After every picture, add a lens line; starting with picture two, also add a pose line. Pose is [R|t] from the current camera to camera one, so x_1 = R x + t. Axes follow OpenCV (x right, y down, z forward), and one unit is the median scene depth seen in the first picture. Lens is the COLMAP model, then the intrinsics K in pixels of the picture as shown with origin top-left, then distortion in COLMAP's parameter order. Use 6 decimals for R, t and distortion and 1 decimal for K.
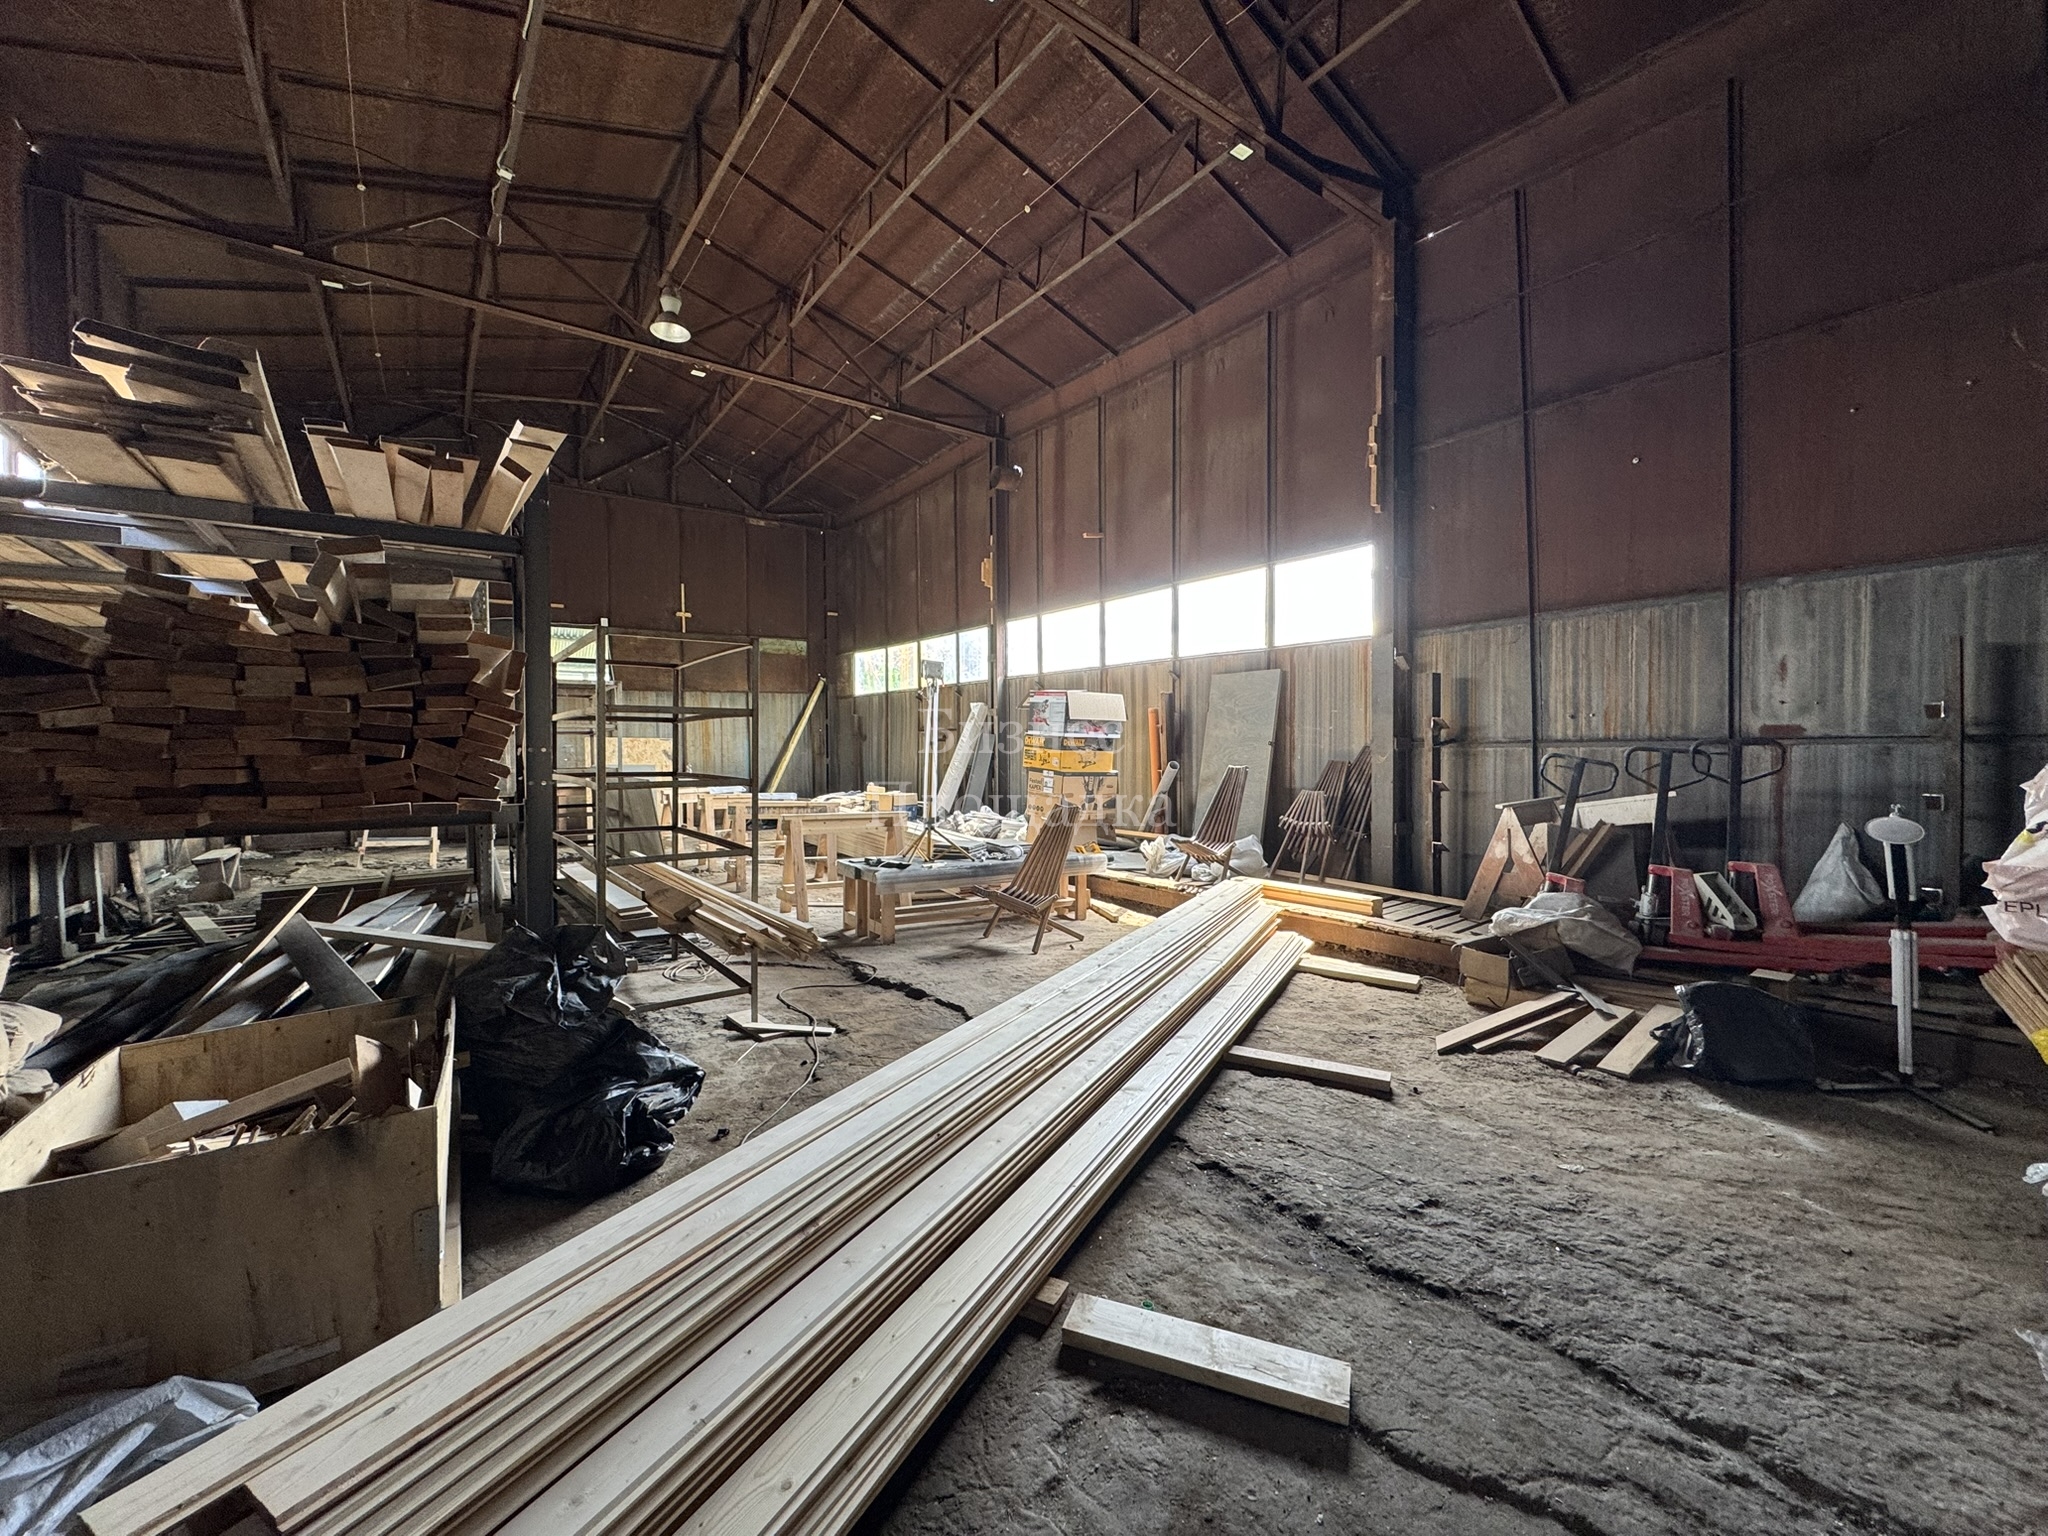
lens RADIAL K [[814.5, 0, 1025.6], [0, 814.5, 764.0], [0, 0, 1]] dist [-0.002038, 0.000330]
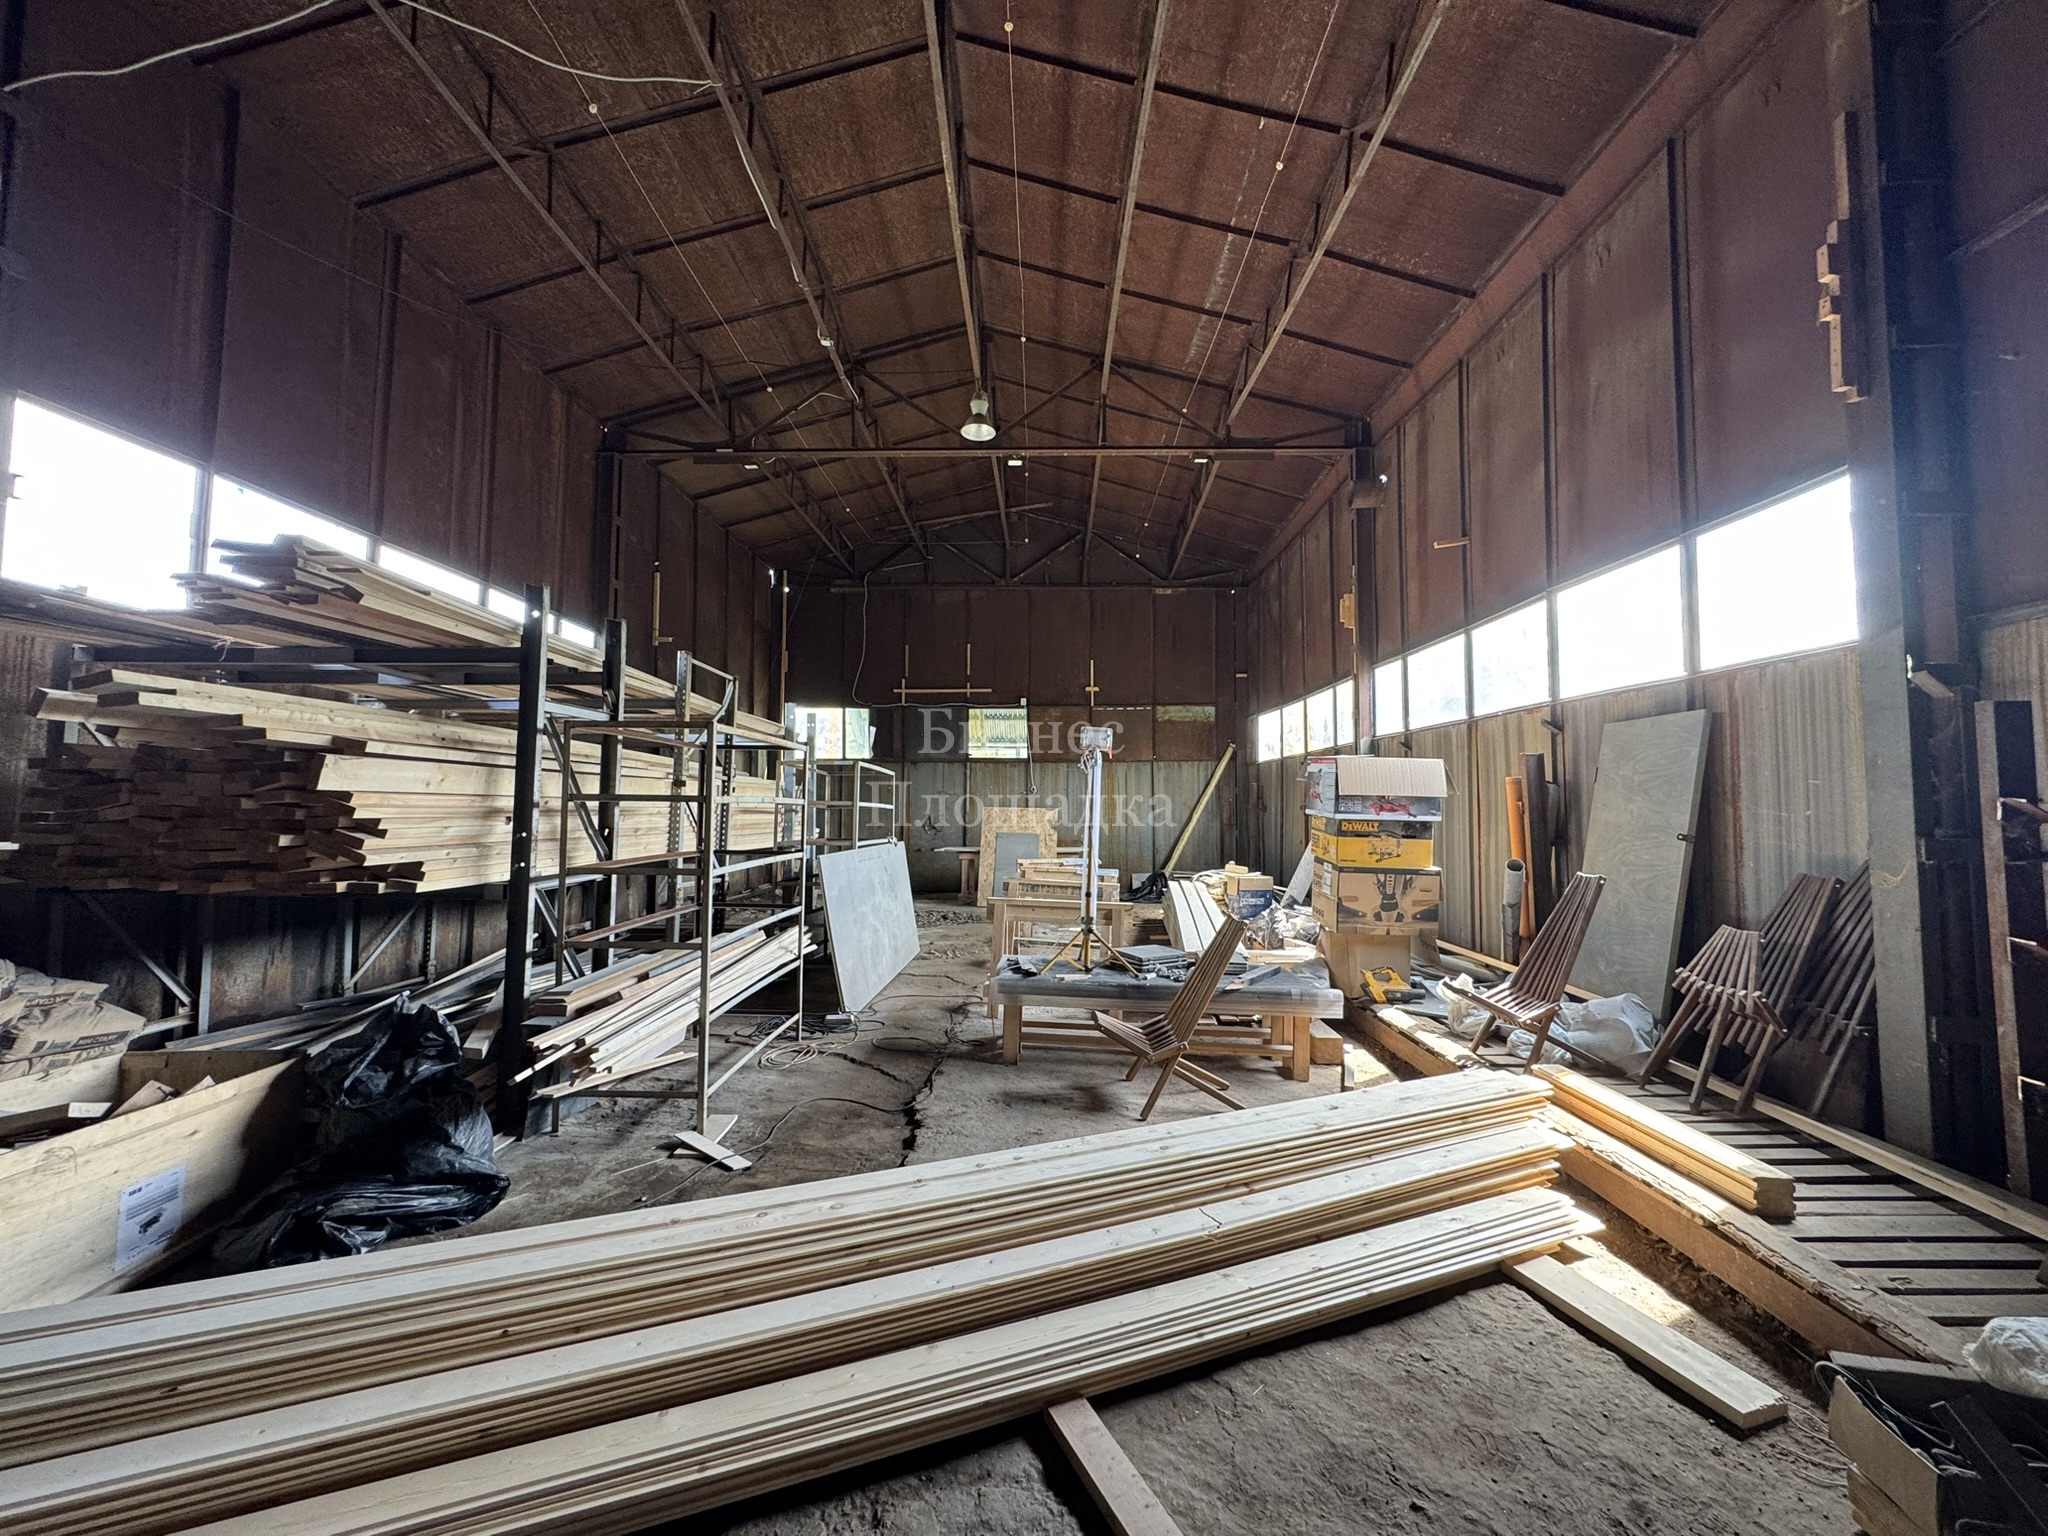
lens RADIAL K [[814.5, 0, 1025.6], [0, 814.5, 764.0], [0, 0, 1]] dist [-0.002038, 0.000330]
pose [[0.788601, -0.021736, -0.614520, 0.258439], [-0.026164, 0.997284, -0.068850, -0.022803], [0.614348, 0.070374, 0.785891, 0.224168]]
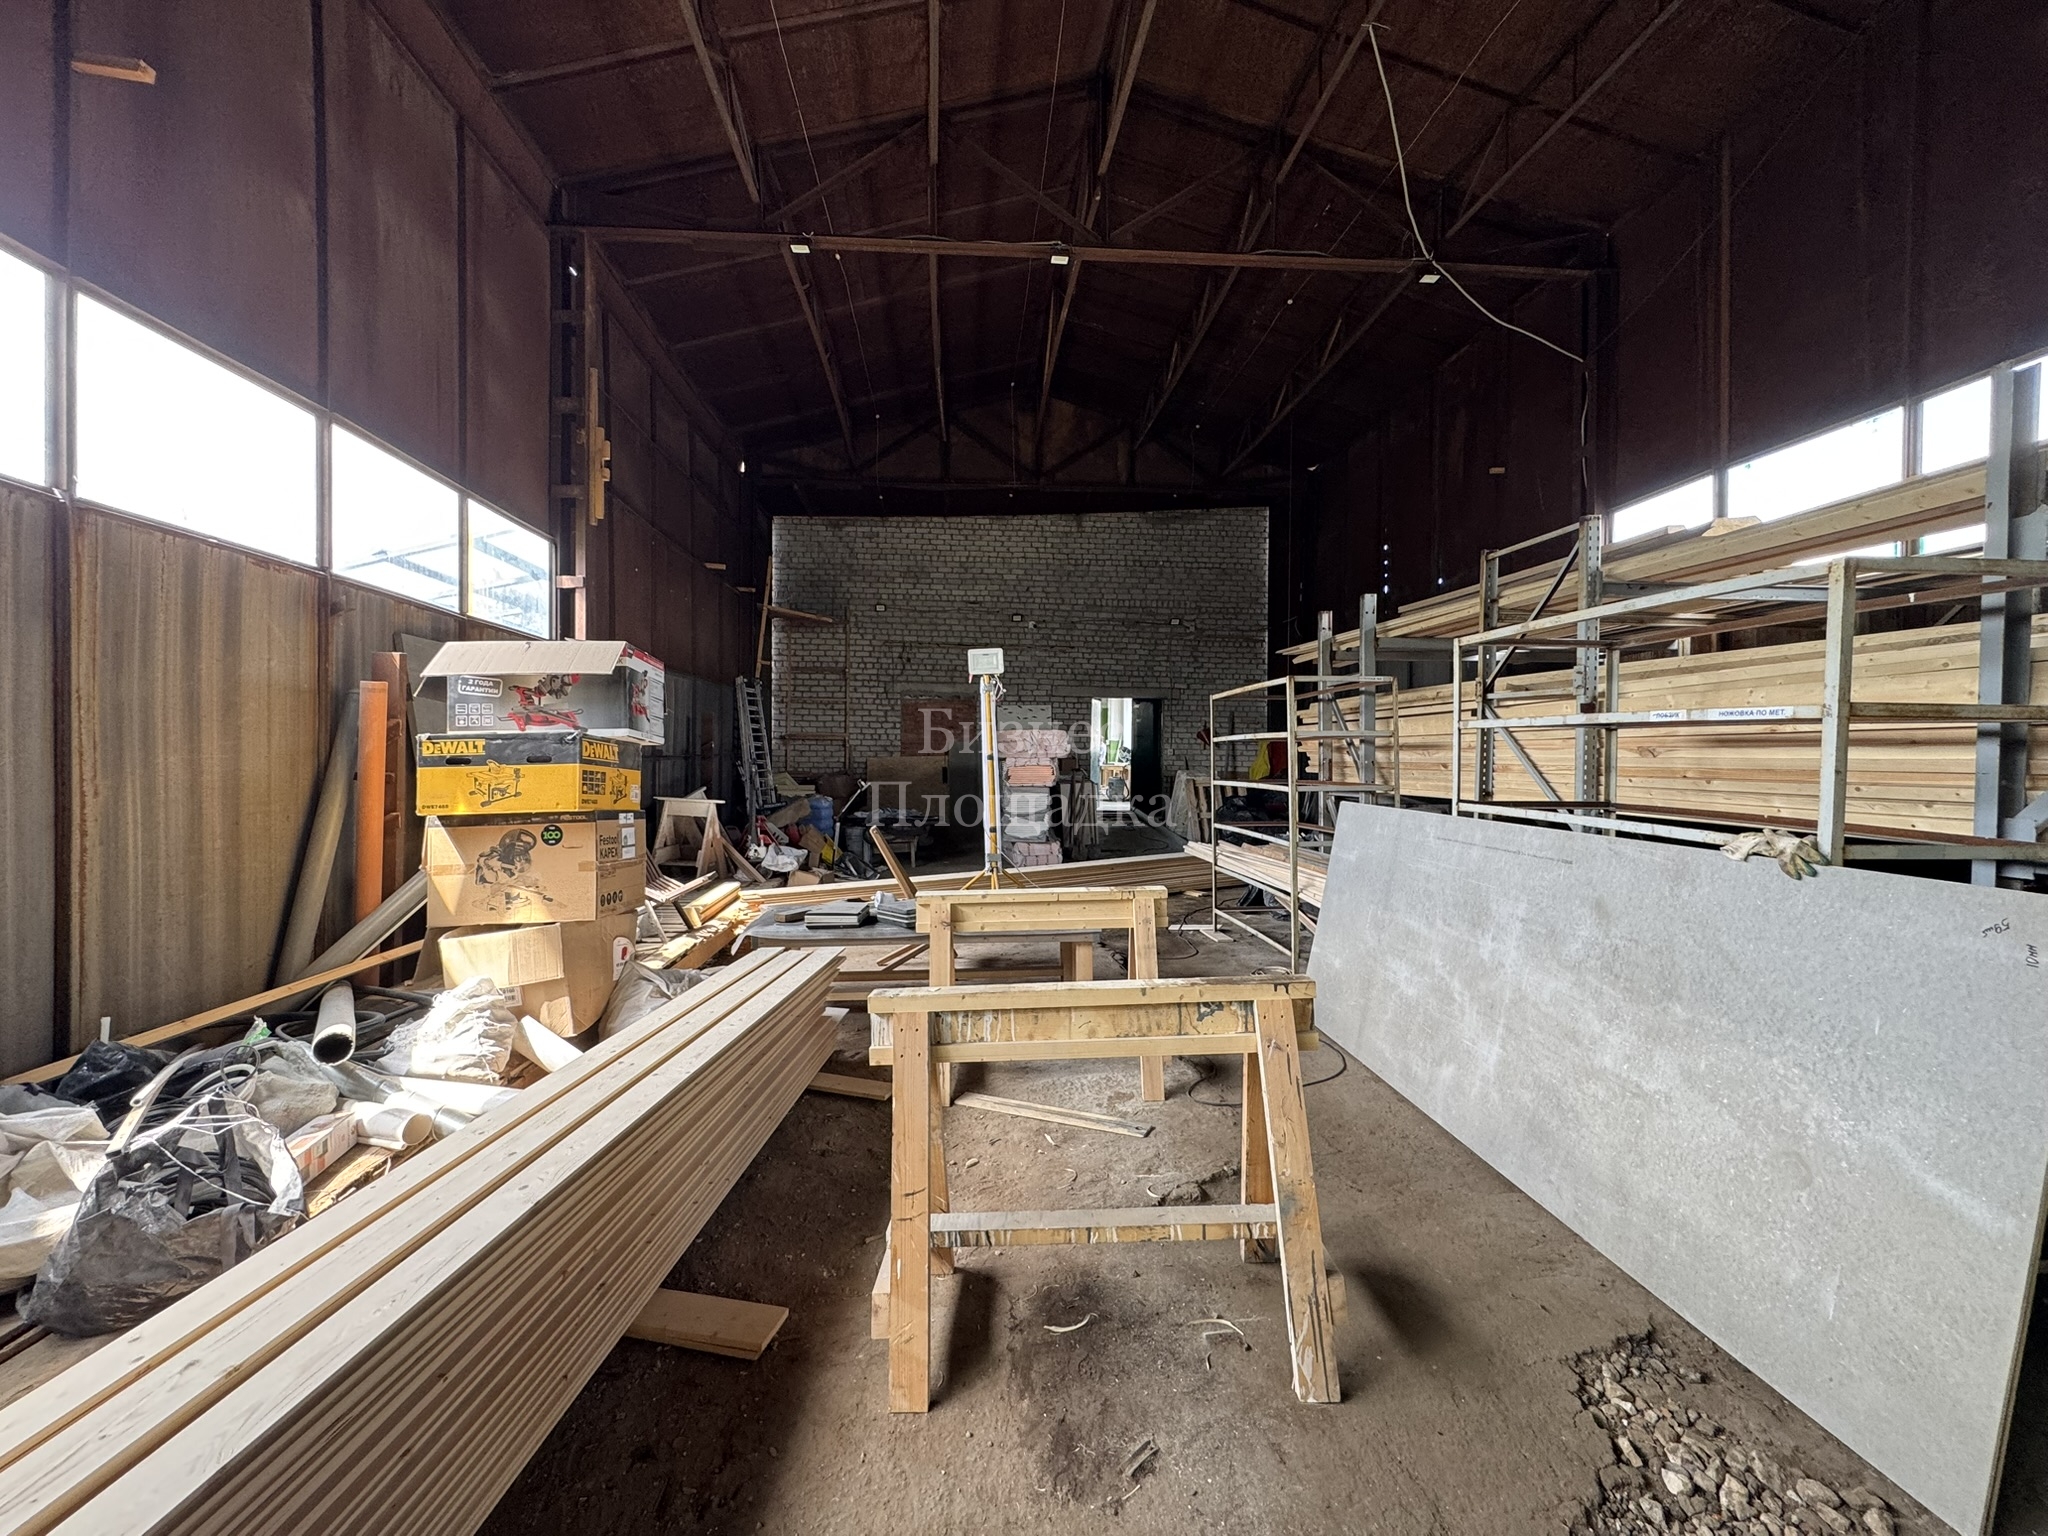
lens RADIAL K [[814.5, 0, 1025.6], [0, 814.5, 764.0], [0, 0, 1]] dist [-0.002038, 0.000330]
pose [[-0.847786, -0.002599, 0.530333, -0.411541], [0.012613, 0.999606, 0.025060, -0.028825], [-0.530189, 0.027935, -0.847419, 1.222947]]
